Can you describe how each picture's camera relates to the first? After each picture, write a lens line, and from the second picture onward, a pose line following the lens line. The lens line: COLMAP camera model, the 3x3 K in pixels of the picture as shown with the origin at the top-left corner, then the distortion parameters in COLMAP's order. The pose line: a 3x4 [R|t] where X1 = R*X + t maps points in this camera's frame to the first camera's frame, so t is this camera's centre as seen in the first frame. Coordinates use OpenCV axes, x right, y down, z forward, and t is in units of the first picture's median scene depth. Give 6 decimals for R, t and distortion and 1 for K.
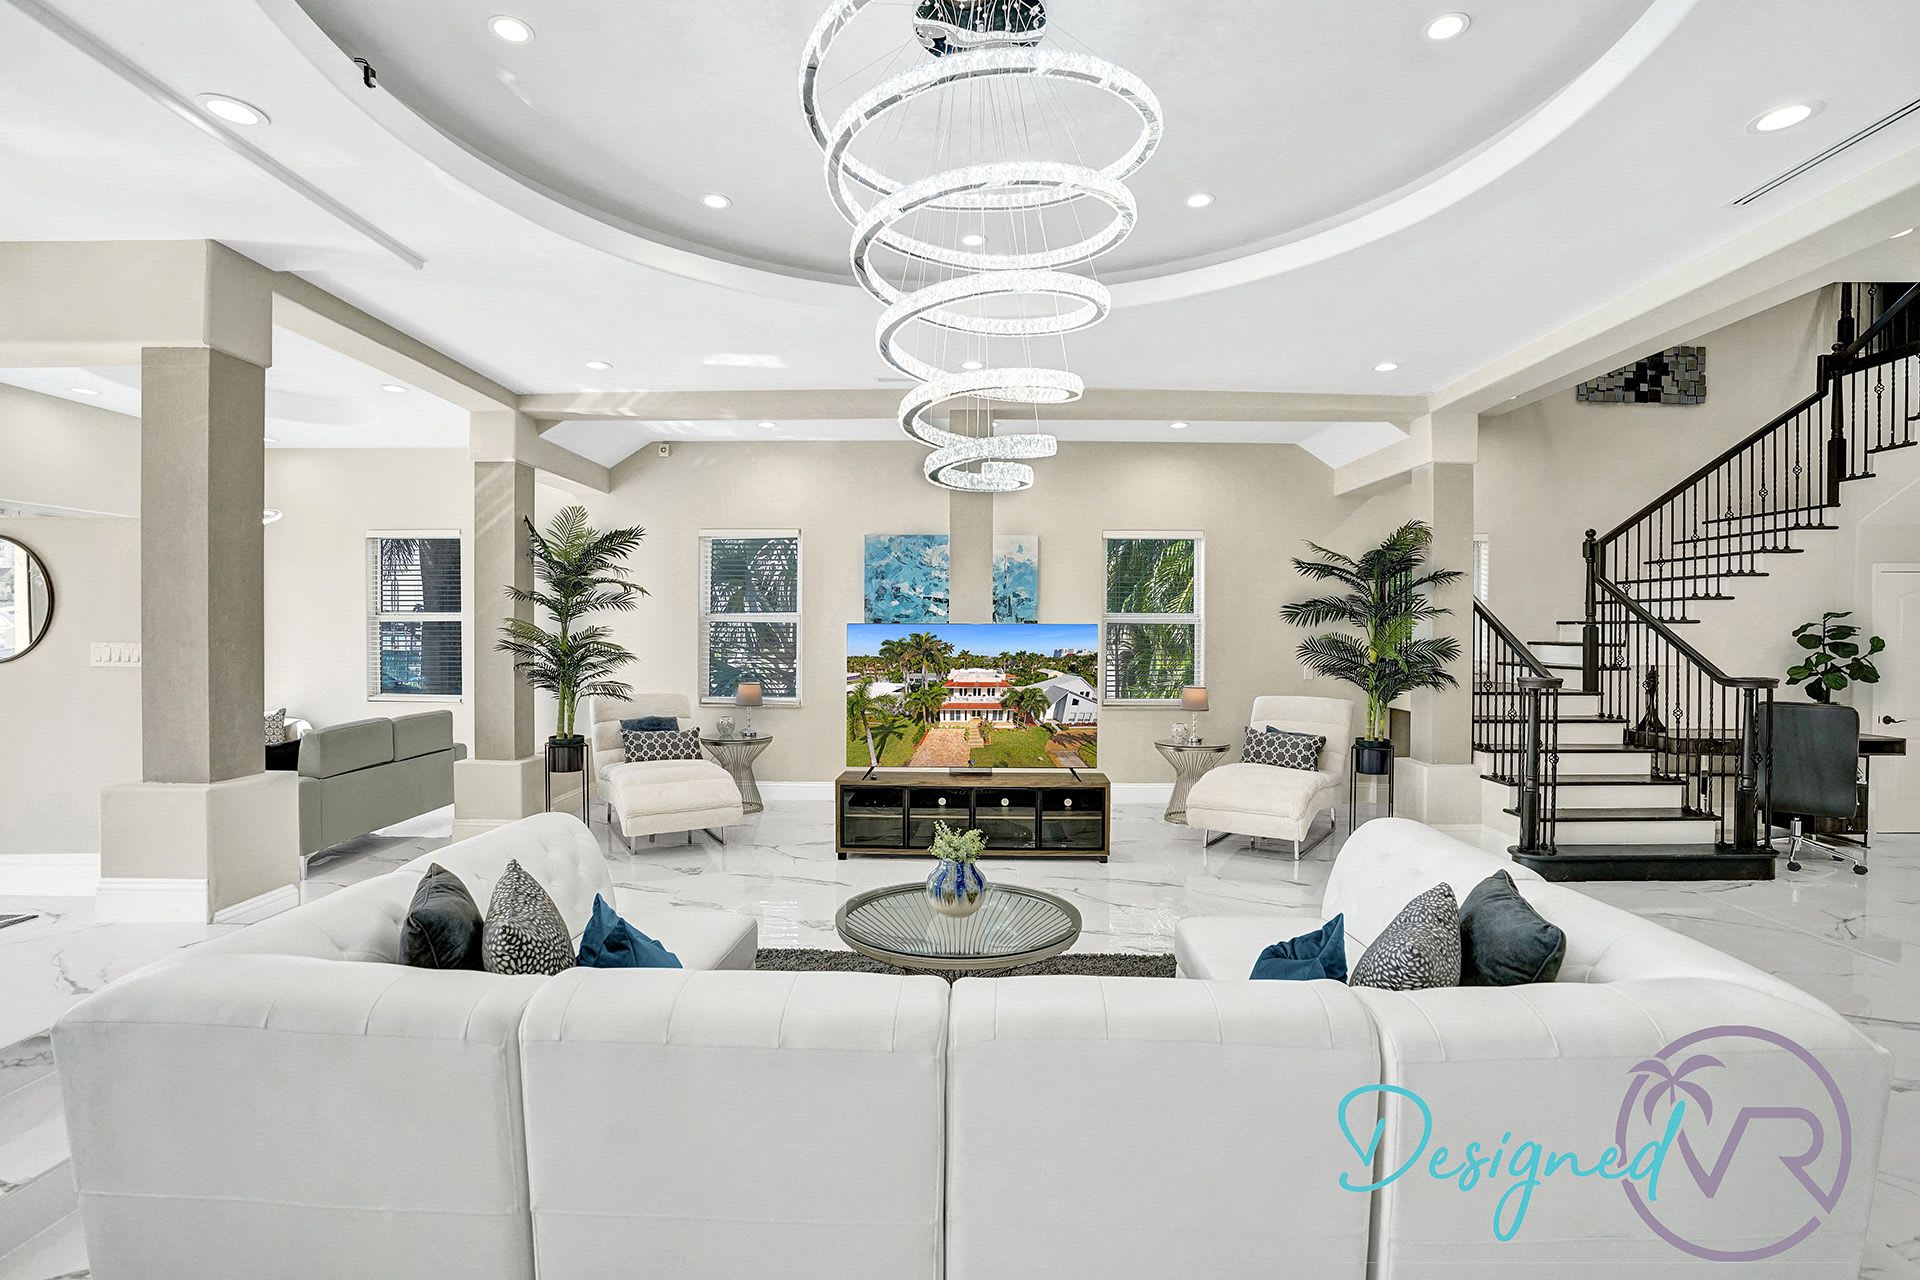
lens RADIAL K [[895.2, 0, 960.1], [0, 895.2, 633.0], [0, 0, 1]] dist [-0.057500, 0.017778]
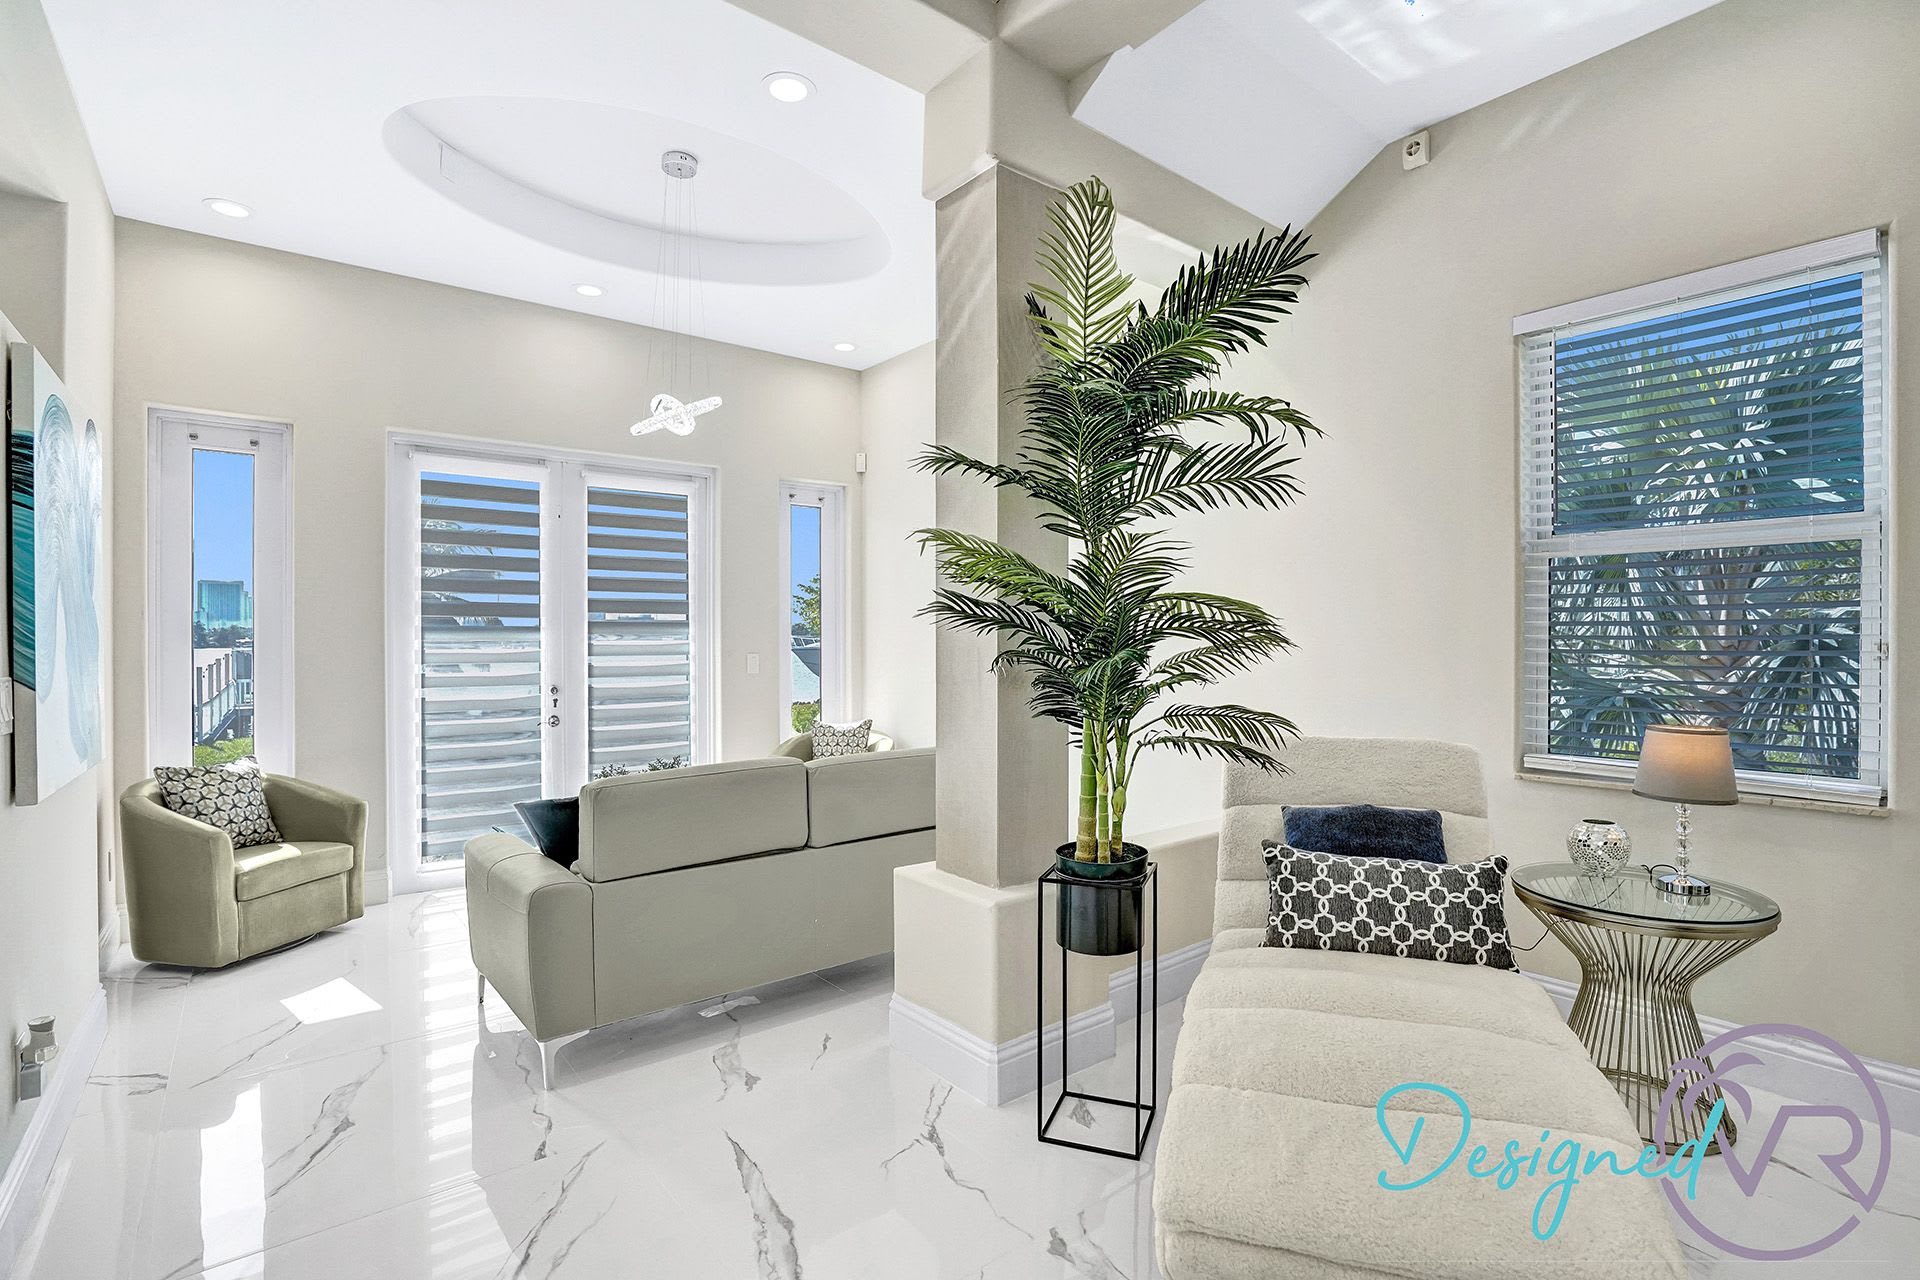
lens RADIAL K [[895.2, 0, 960.5], [0, 895.2, 643.1], [0, 0, 1]] dist [-0.057500, 0.017778]
pose [[0.641781, -0.000989, -0.766887, -0.182120], [-0.002771, 0.999990, -0.003608, 0.030876], [0.766883, 0.004440, 0.641772, 0.664381]]
